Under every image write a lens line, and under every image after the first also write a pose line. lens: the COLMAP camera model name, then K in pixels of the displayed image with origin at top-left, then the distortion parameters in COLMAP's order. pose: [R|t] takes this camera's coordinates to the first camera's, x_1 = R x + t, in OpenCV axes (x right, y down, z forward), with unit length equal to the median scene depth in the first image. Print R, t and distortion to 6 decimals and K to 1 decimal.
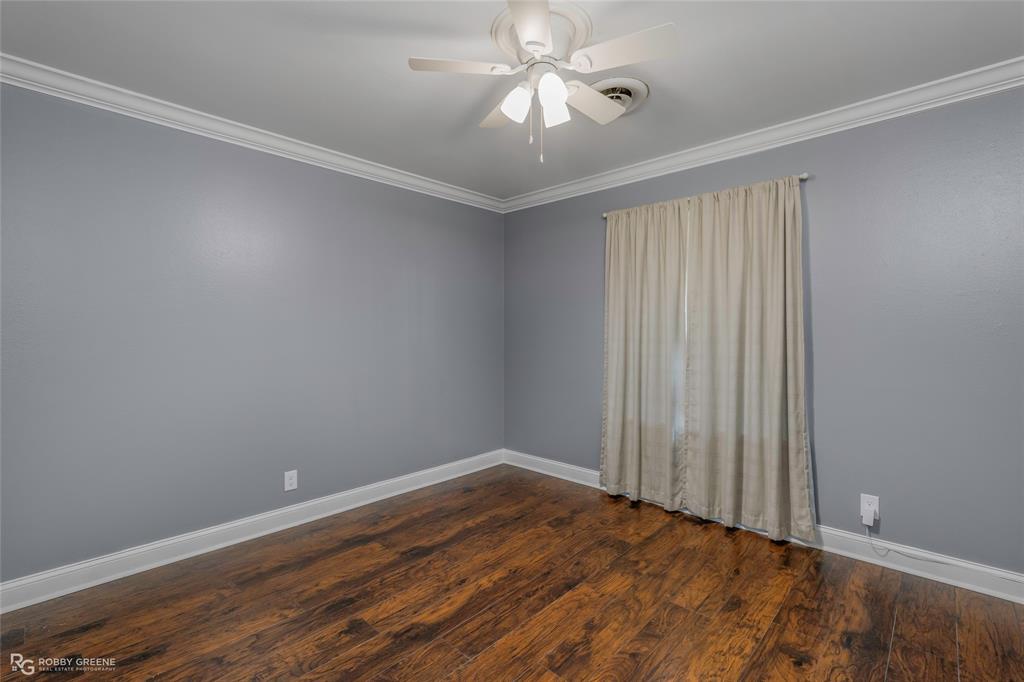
lens RADIAL K [[466.3, 0, 508.1], [0, 466.3, 333.7], [0, 0, 1]] dist [-0.004465, -0.000800]
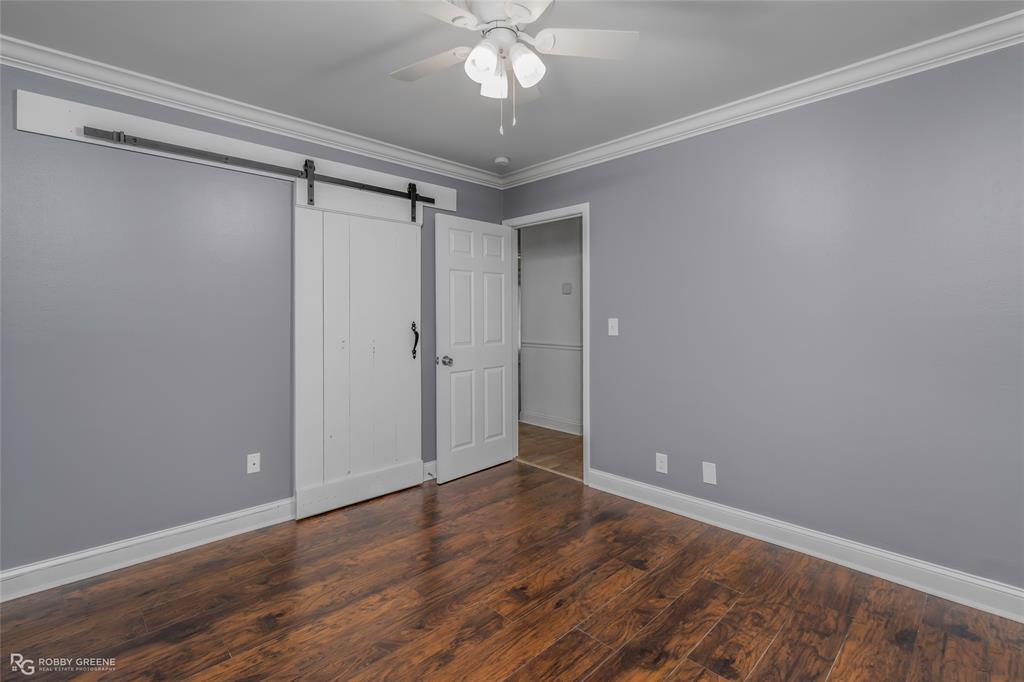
lens RADIAL K [[466.3, 0, 508.9], [0, 466.3, 350.0], [0, 0, 1]] dist [-0.004465, -0.000800]
pose [[-0.998972, 0.000613, 0.045322, 0.021469], [0.004903, 0.995502, 0.094611, -0.023985], [-0.045060, 0.094736, -0.994482, 1.892929]]
